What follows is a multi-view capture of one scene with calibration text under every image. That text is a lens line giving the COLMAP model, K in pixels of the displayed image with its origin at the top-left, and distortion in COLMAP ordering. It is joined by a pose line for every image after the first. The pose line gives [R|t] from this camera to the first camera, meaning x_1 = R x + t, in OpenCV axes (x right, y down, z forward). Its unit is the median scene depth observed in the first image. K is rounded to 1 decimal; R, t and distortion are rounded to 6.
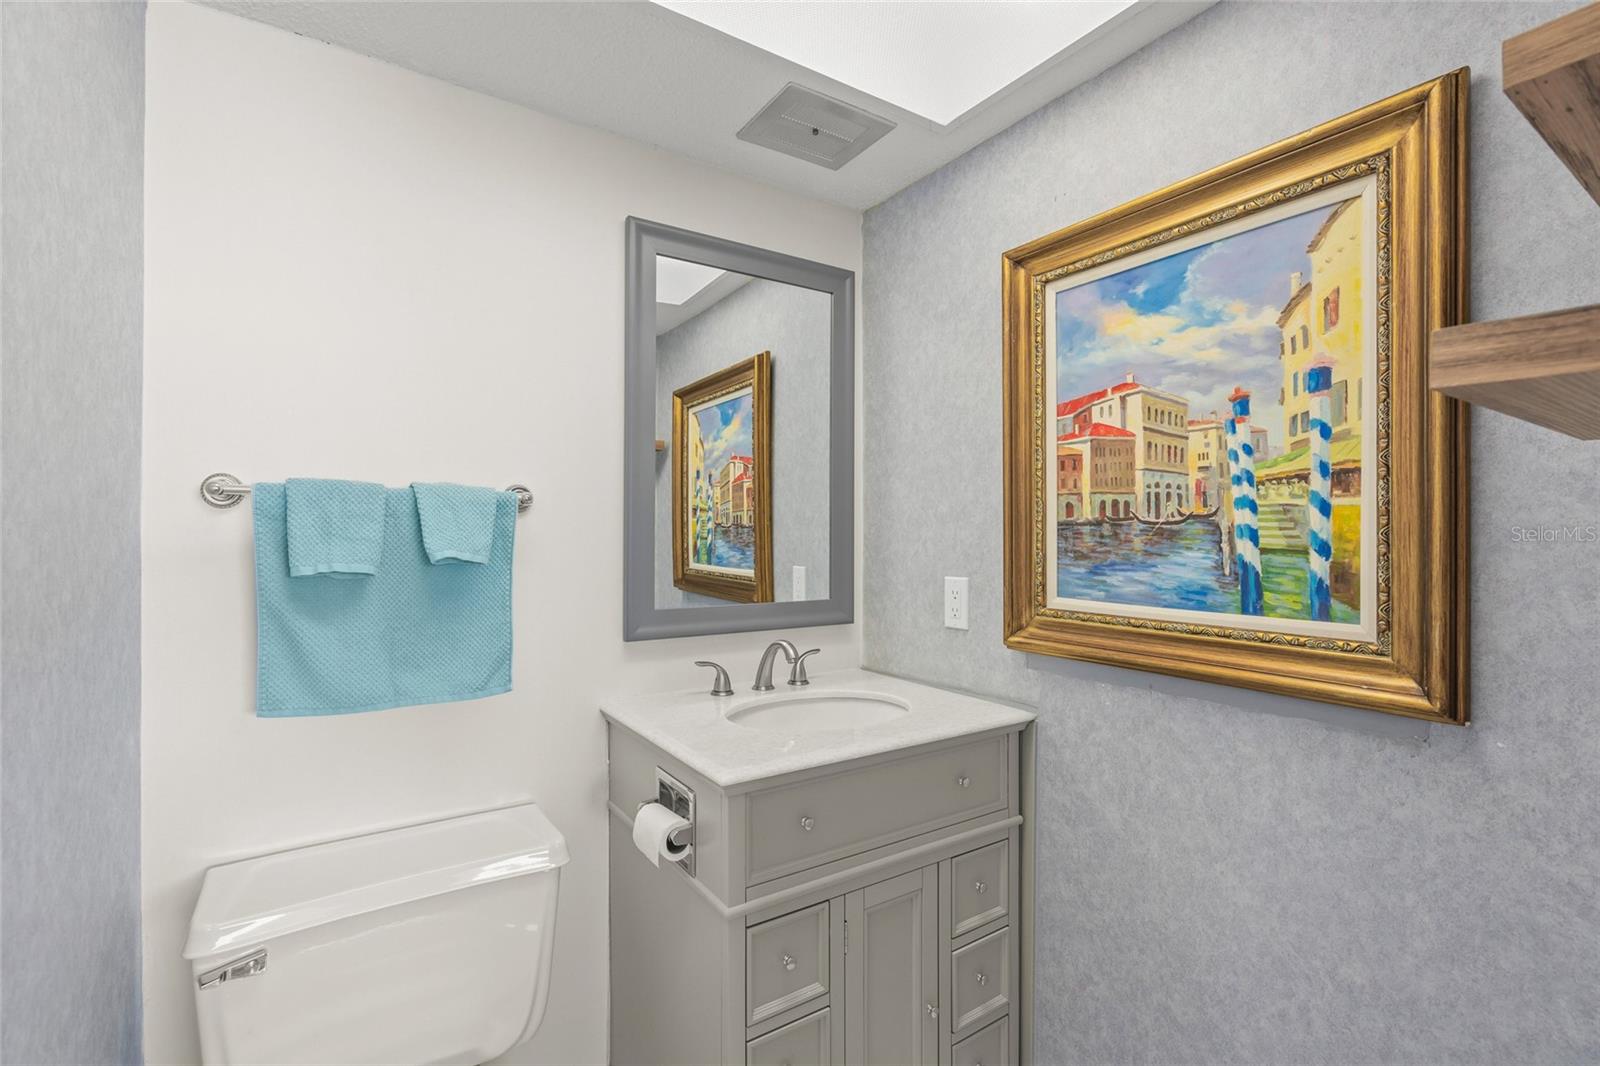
lens RADIAL K [[730.8, 0, 796.4], [0, 730.8, 529.5], [0, 0, 1]] dist [-0.003024, 0.000841]
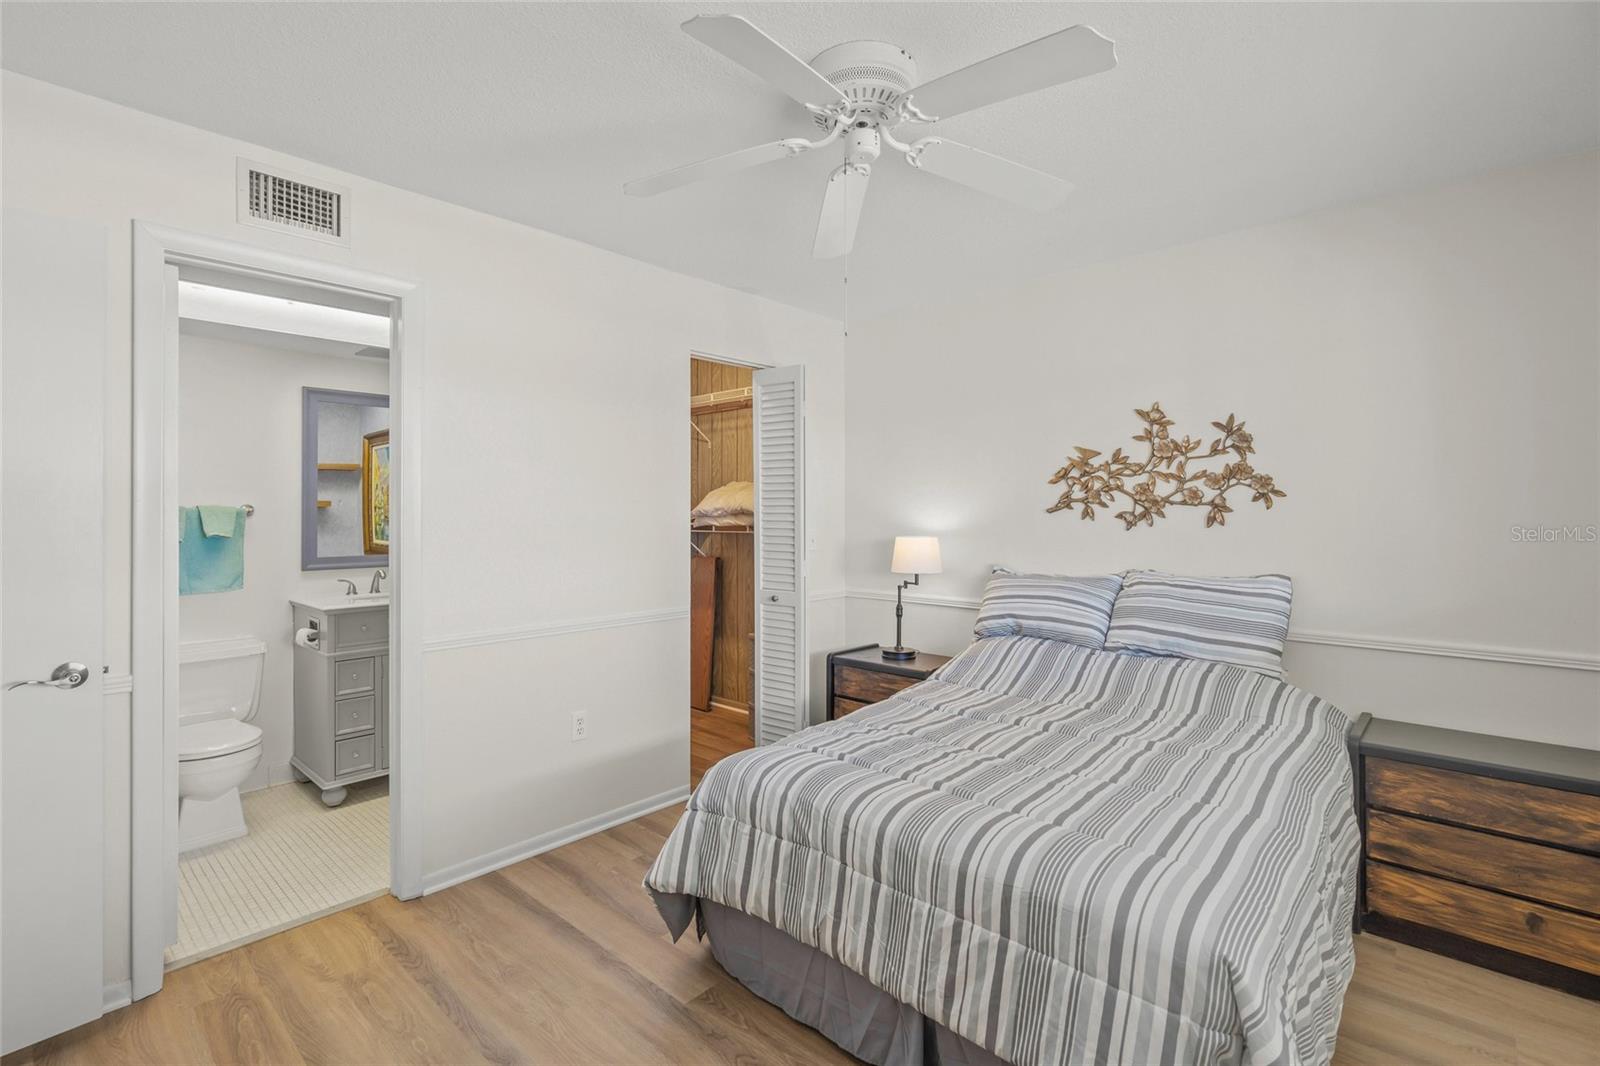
lens RADIAL K [[730.8, 0, 791.5], [0, 730.8, 505.0], [0, 0, 1]] dist [-0.003024, 0.000841]
pose [[0.968286, -0.004690, 0.249802, 0.753842], [0.006367, 0.999962, -0.005905, -0.034615], [-0.249765, 0.007309, 0.968279, -1.772948]]
